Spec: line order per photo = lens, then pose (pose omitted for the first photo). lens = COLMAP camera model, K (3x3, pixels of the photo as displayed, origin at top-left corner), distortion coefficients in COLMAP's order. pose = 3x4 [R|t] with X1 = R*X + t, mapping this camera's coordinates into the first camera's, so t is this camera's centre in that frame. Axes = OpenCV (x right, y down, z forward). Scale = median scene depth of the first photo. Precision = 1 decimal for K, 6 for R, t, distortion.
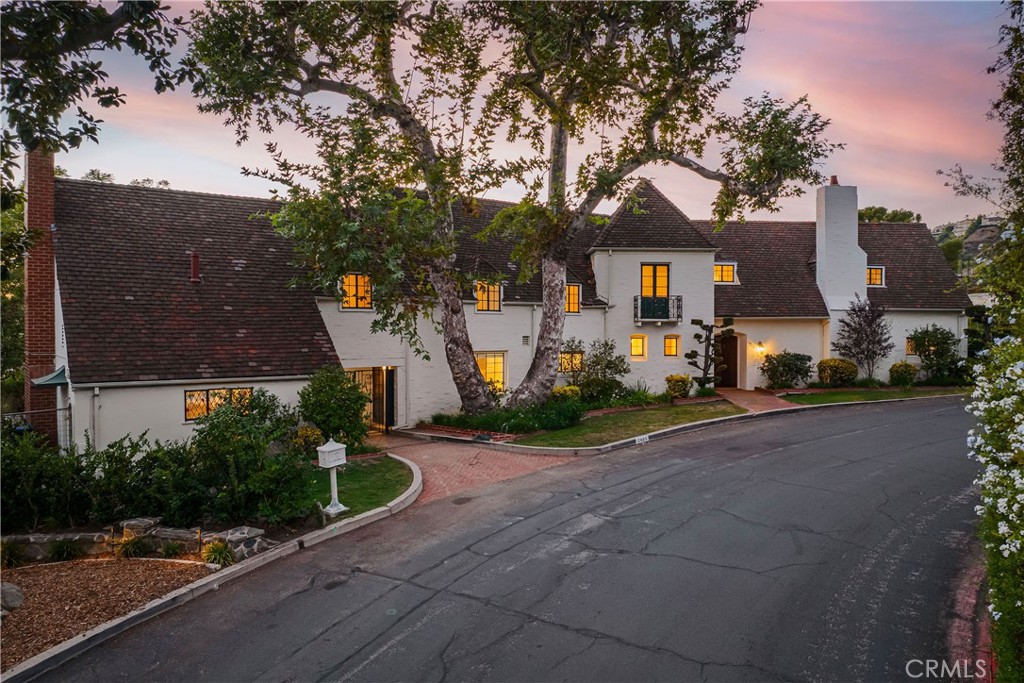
lens RADIAL K [[778.1, 0, 512.0], [0, 778.1, 341.5], [0, 0, 1]] dist [-0.051779, 0.007062]
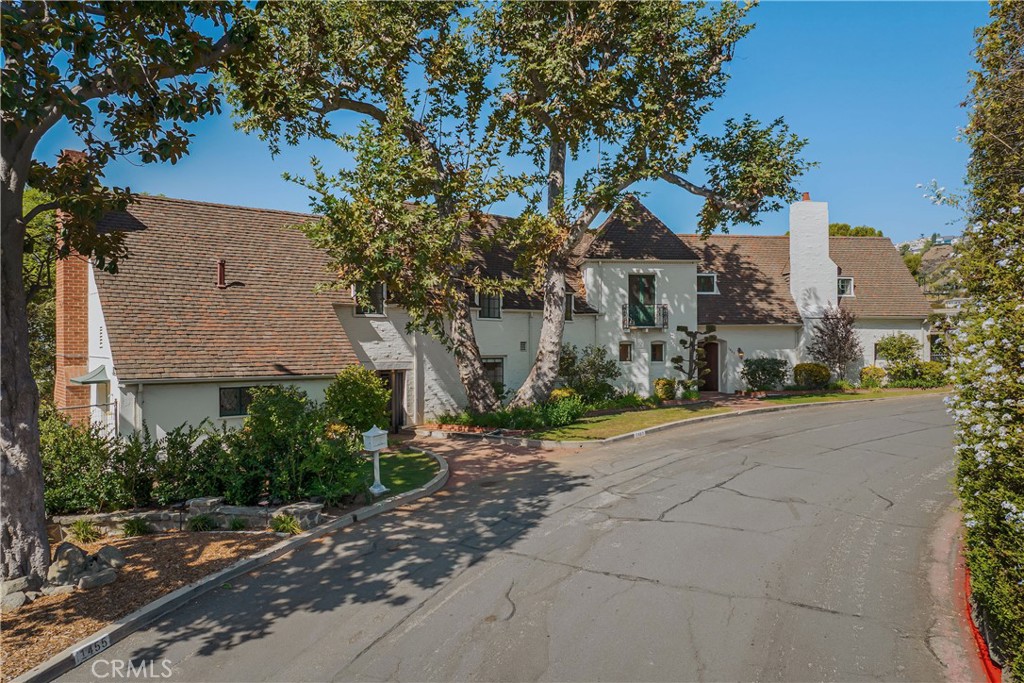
lens RADIAL K [[792.8, 0, 512.0], [0, 792.8, 341.5], [0, 0, 1]] dist [-0.048147, -0.003952]
pose [[0.998583, -0.003728, 0.053077, -0.063713], [0.005148, 0.999632, -0.026642, 0.024743], [-0.052959, 0.026878, 0.998235, -0.085320]]
